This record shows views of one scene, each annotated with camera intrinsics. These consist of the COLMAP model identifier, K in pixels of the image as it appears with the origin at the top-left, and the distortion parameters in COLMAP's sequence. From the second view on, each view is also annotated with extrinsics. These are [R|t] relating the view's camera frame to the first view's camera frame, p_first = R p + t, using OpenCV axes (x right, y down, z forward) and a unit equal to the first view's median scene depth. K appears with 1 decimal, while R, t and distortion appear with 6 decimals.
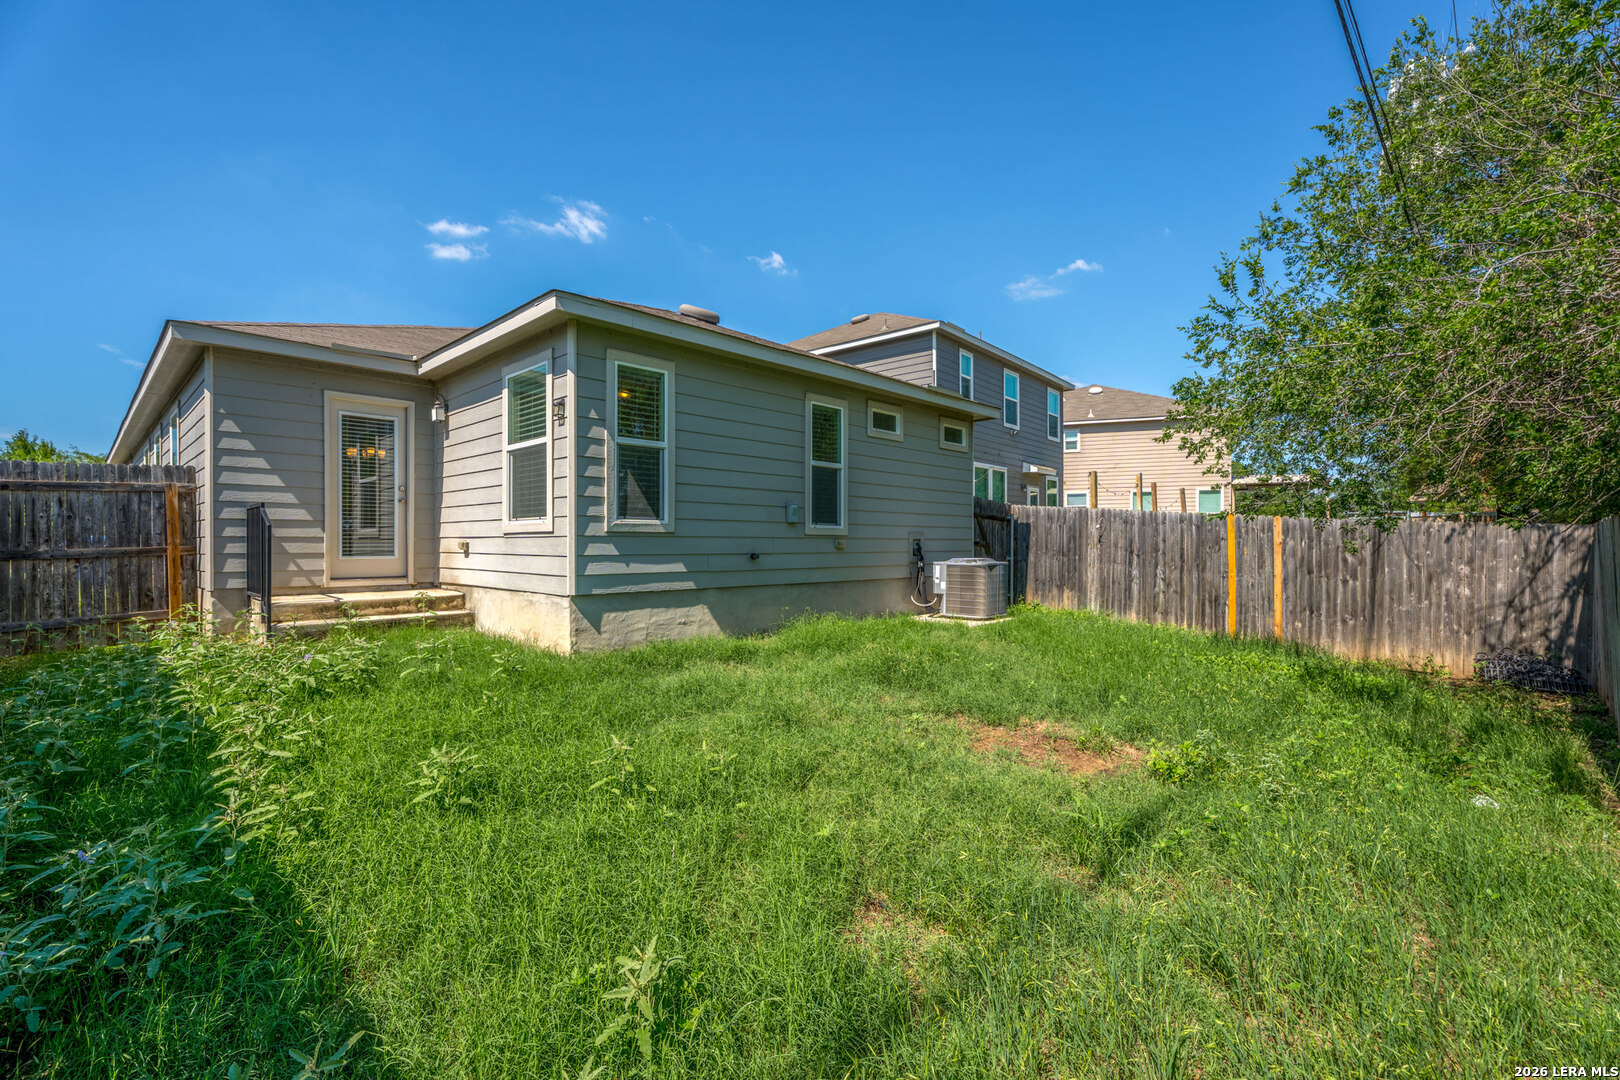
lens RADIAL K [[744.9, 0, 860.2], [0, 744.9, 545.0], [0, 0, 1]] dist [-0.005599, -0.002502]
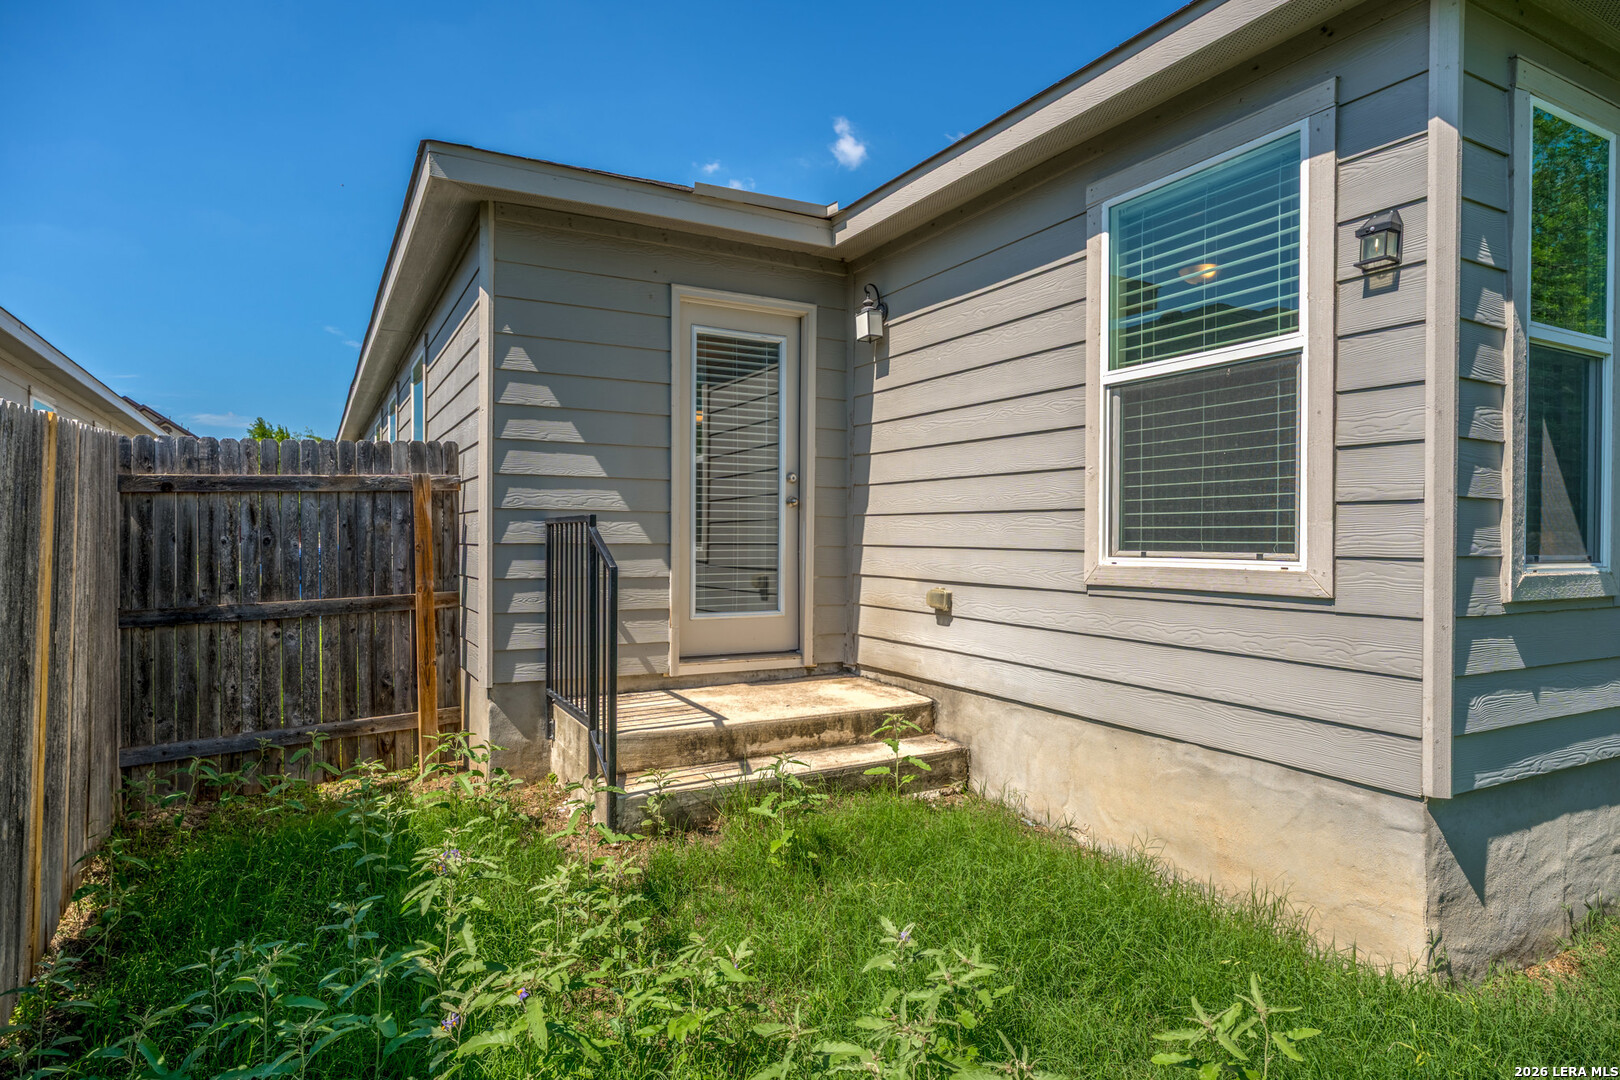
lens RADIAL K [[905.8, 0, 807.2], [0, 905.8, 536.1], [0, 0, 1]] dist [-0.011238, 0.003872]
pose [[0.952043, 0.005938, -0.305906, -0.479153], [-0.005147, 0.999981, 0.003392, -0.043997], [0.305920, -0.001655, 0.952056, 0.477084]]
